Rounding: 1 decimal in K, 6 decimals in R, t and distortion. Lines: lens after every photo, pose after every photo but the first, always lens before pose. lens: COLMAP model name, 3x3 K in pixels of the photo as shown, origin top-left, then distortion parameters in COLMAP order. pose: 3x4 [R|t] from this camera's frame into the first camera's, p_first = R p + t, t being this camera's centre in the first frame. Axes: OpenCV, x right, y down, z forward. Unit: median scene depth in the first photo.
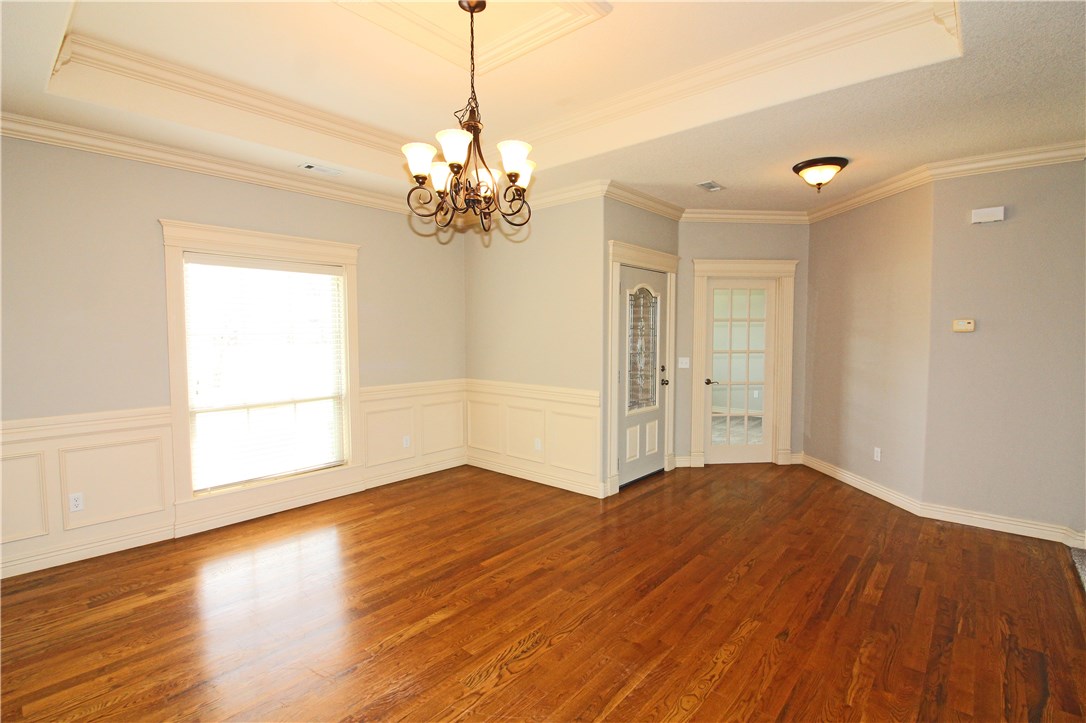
lens RADIAL K [[503.7, 0, 542.2], [0, 503.7, 359.0], [0, 0, 1]] dist [-0.010033, -0.007585]
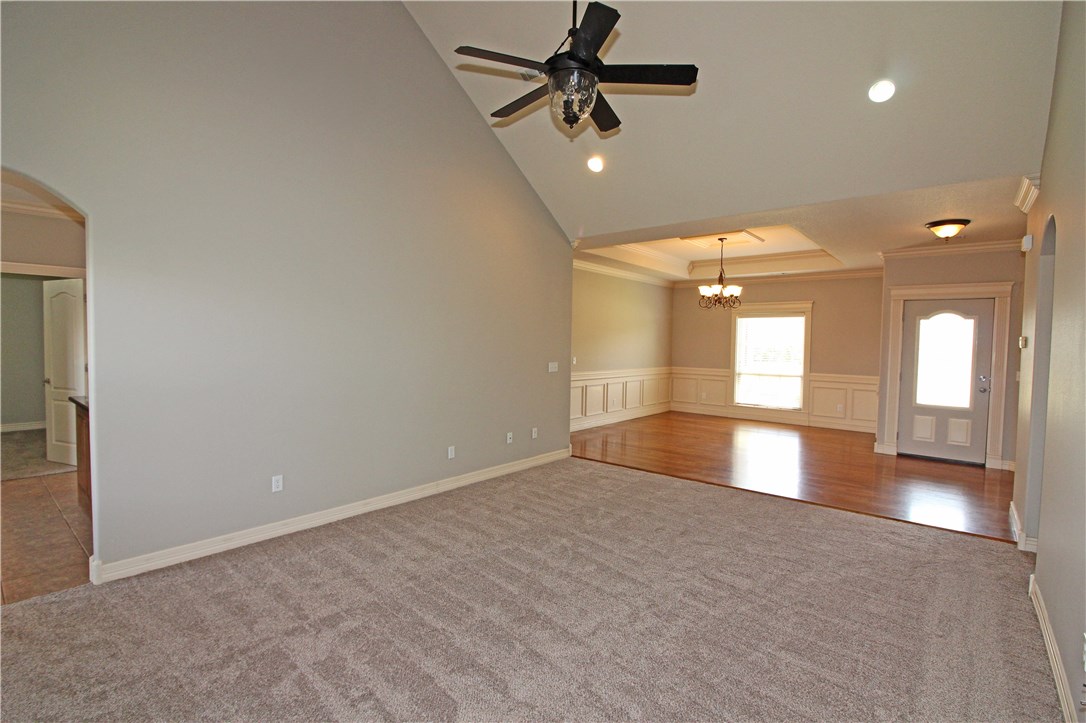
lens RADIAL K [[503.7, 0, 545.4], [0, 503.7, 366.6], [0, 0, 1]] dist [-0.010033, -0.007585]
pose [[0.015056, 0.054525, -0.998399, 1.596761], [-0.067329, 0.996301, 0.053395, -0.002432], [0.997617, 0.066417, 0.018671, -0.066571]]
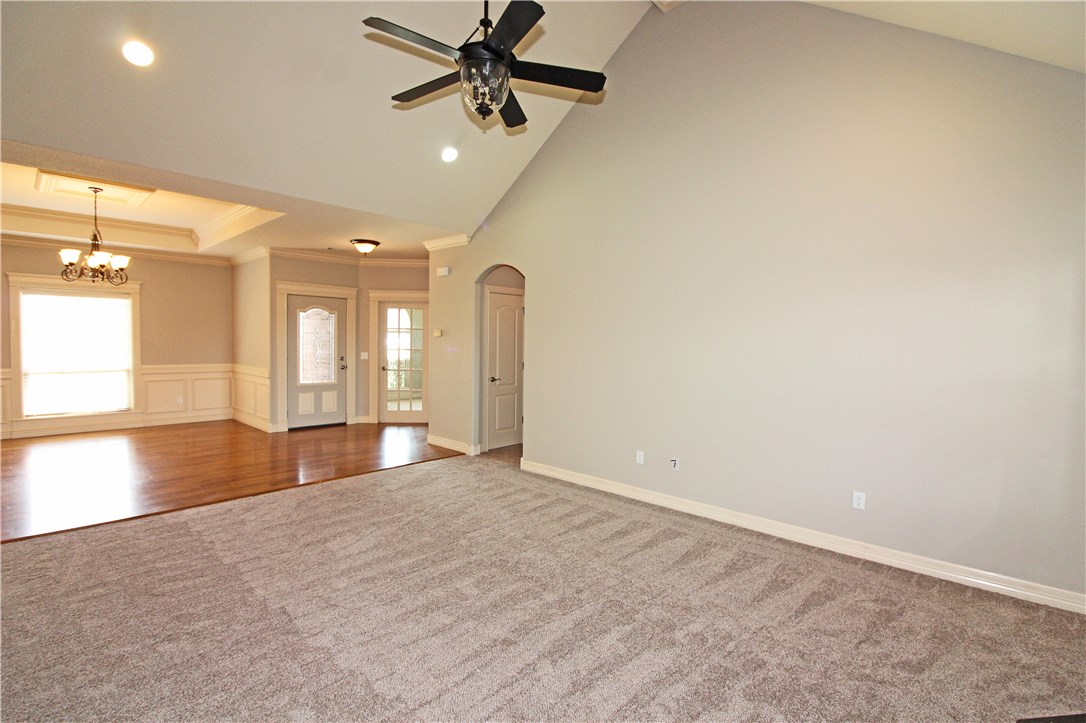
lens RADIAL K [[503.7, 0, 542.6], [0, 503.7, 357.4], [0, 0, 1]] dist [-0.010033, -0.007585]
pose [[0.999330, 0.017441, -0.032190, 1.053877], [-0.018068, 0.999651, -0.019292, 0.038571], [0.031842, 0.019861, 0.999296, -0.642623]]
